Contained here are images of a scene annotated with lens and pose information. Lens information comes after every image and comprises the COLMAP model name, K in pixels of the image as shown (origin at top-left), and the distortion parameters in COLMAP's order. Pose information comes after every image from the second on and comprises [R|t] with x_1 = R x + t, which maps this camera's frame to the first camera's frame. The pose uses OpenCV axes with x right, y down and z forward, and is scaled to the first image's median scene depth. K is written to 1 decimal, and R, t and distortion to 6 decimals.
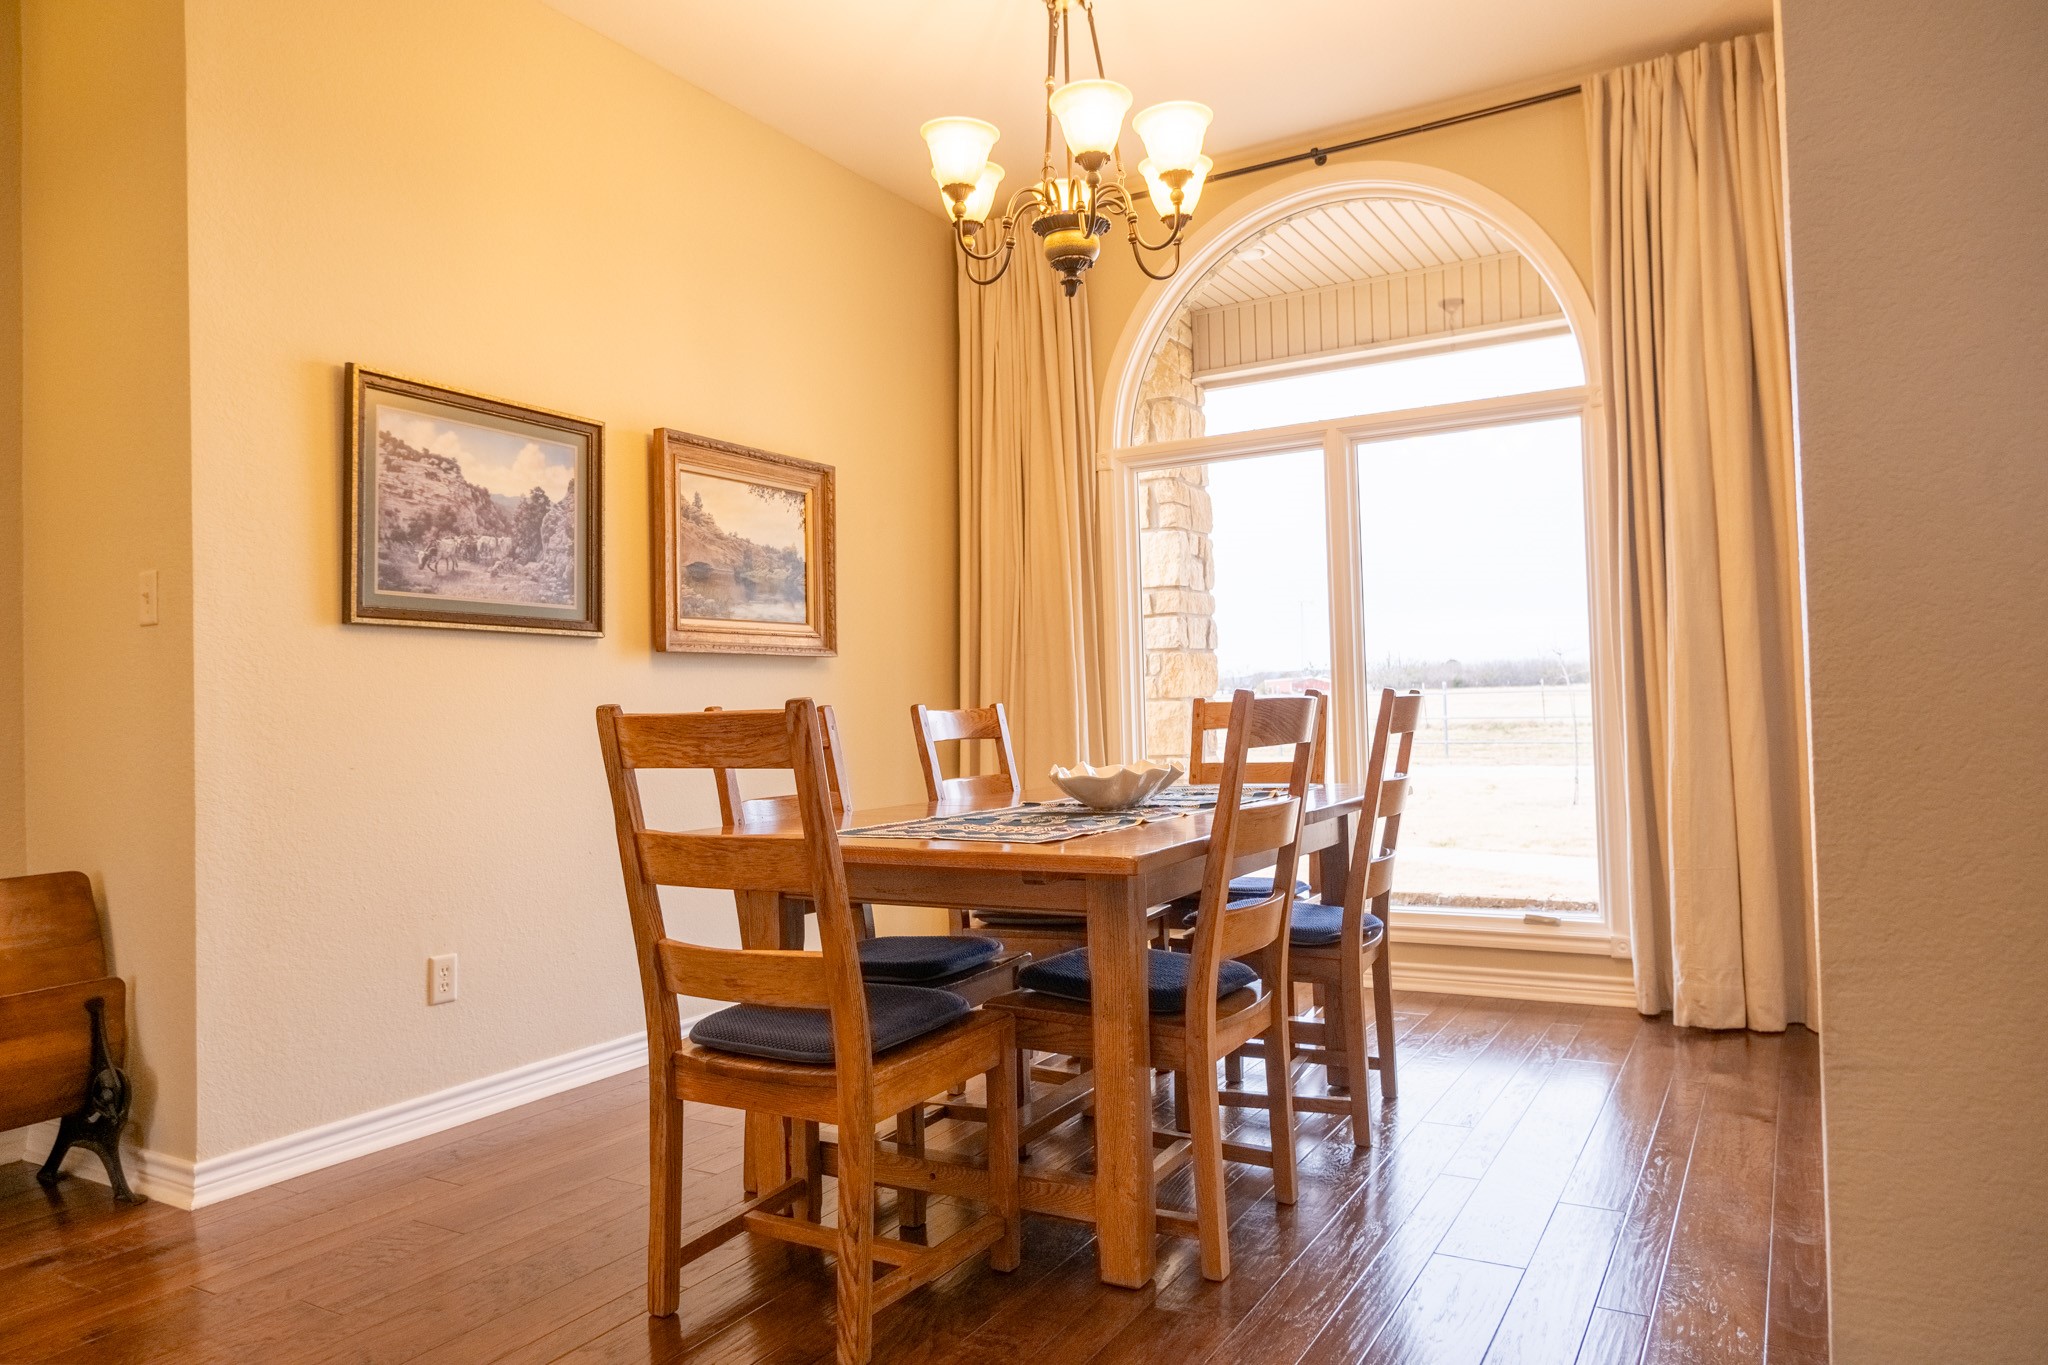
lens RADIAL K [[1346.3, 0, 1030.3], [0, 1346.3, 676.1], [0, 0, 1]] dist [-0.009984, -0.000452]
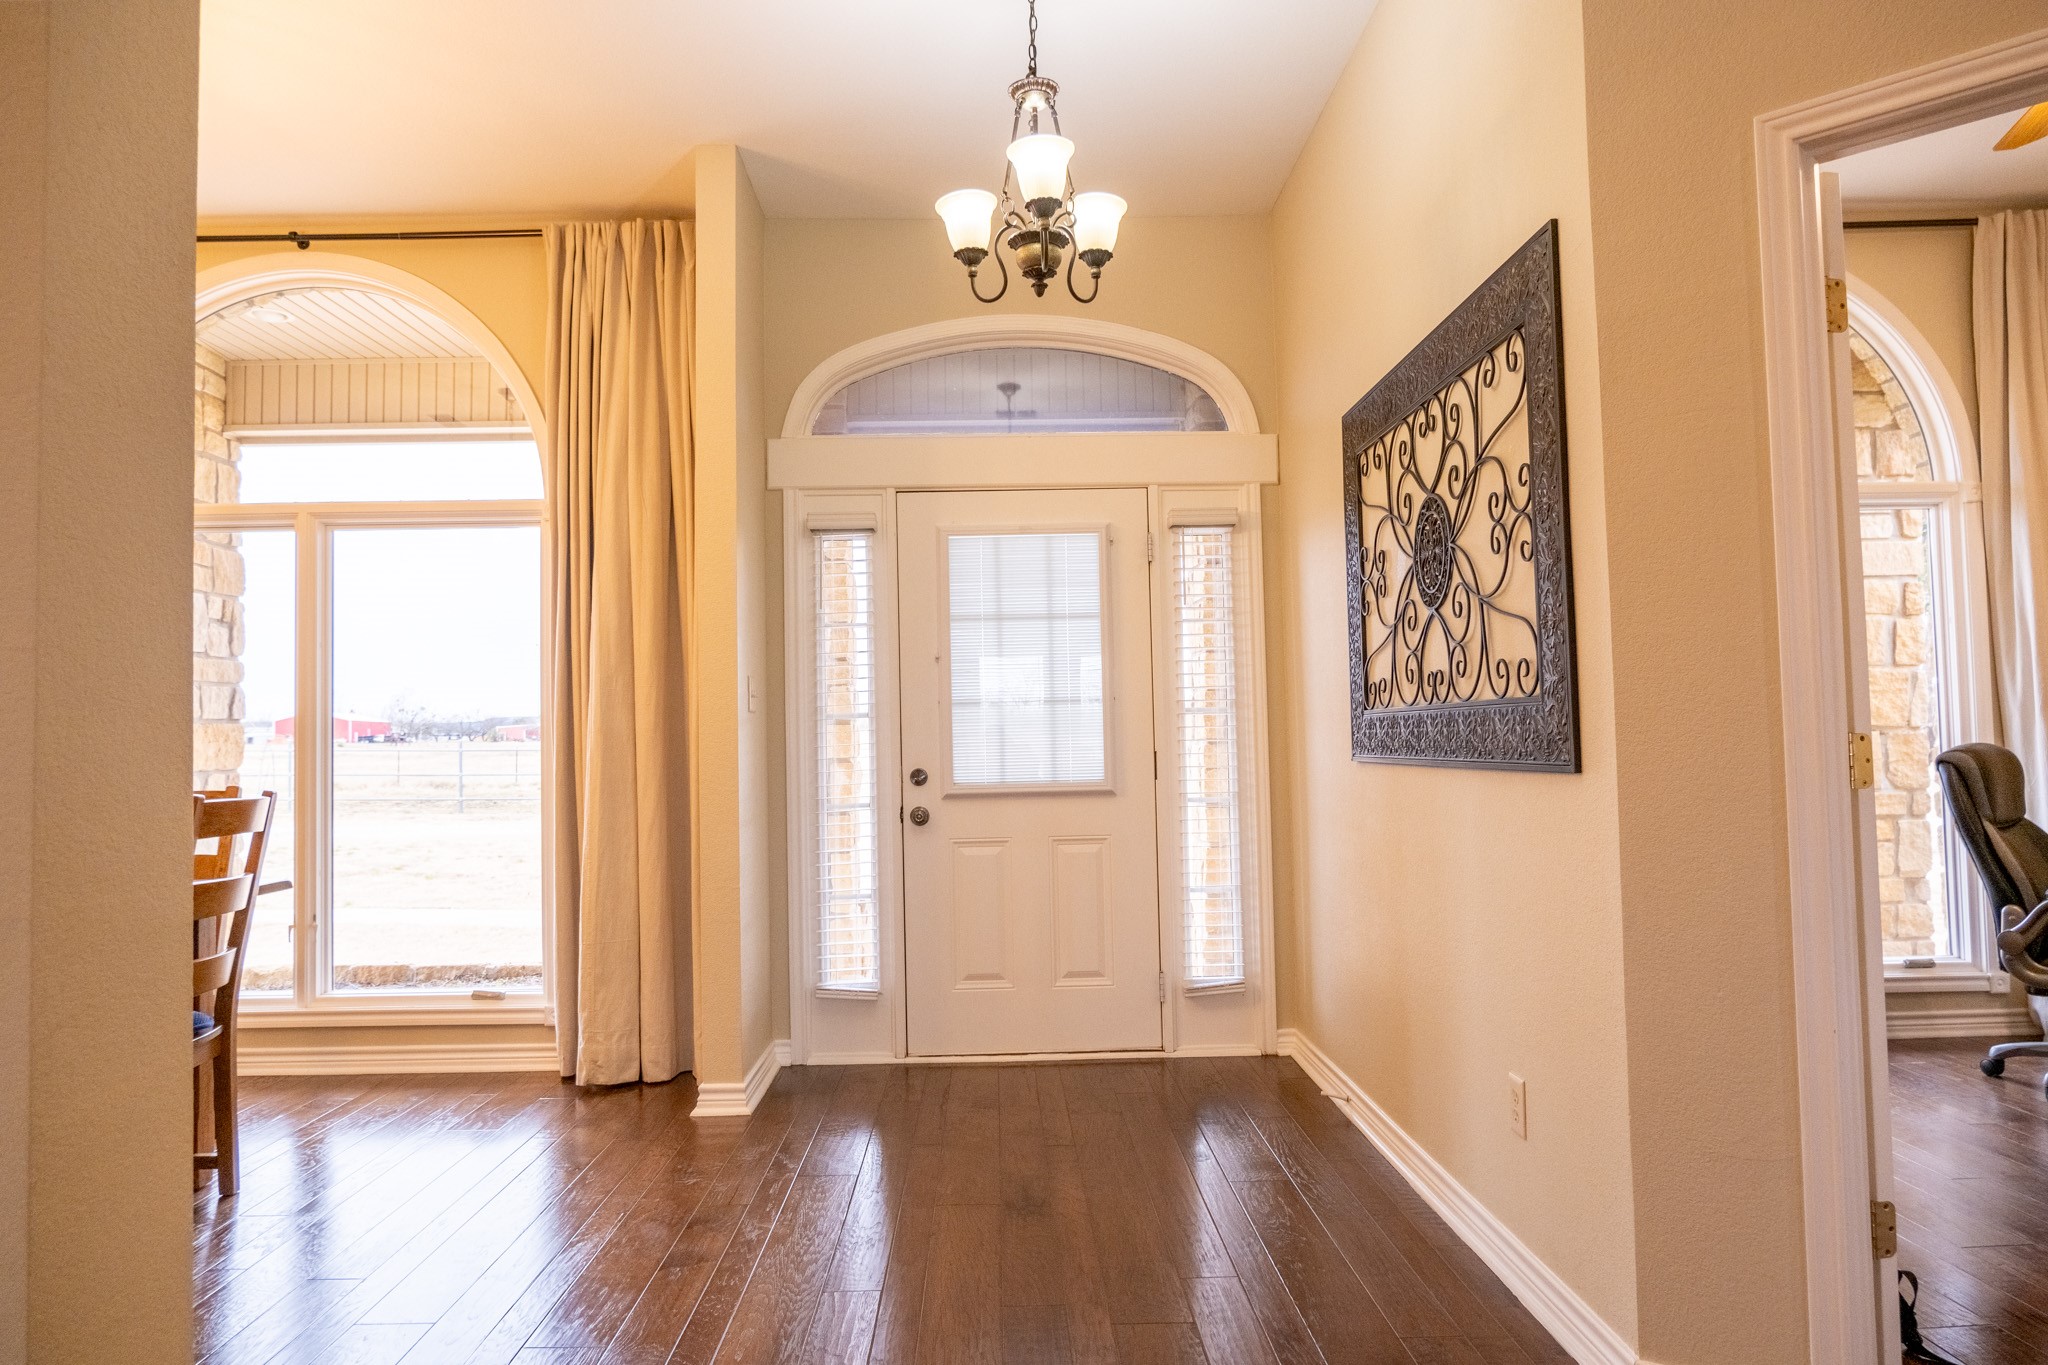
lens RADIAL K [[1346.3, 0, 1021.7], [0, 1346.3, 682.4], [0, 0, 1]] dist [-0.009984, -0.000452]
pose [[0.857336, 0.038378, 0.513324, 0.196546], [-0.022377, 0.999053, -0.037319, -0.036870], [-0.514270, 0.020509, 0.857383, -0.140120]]
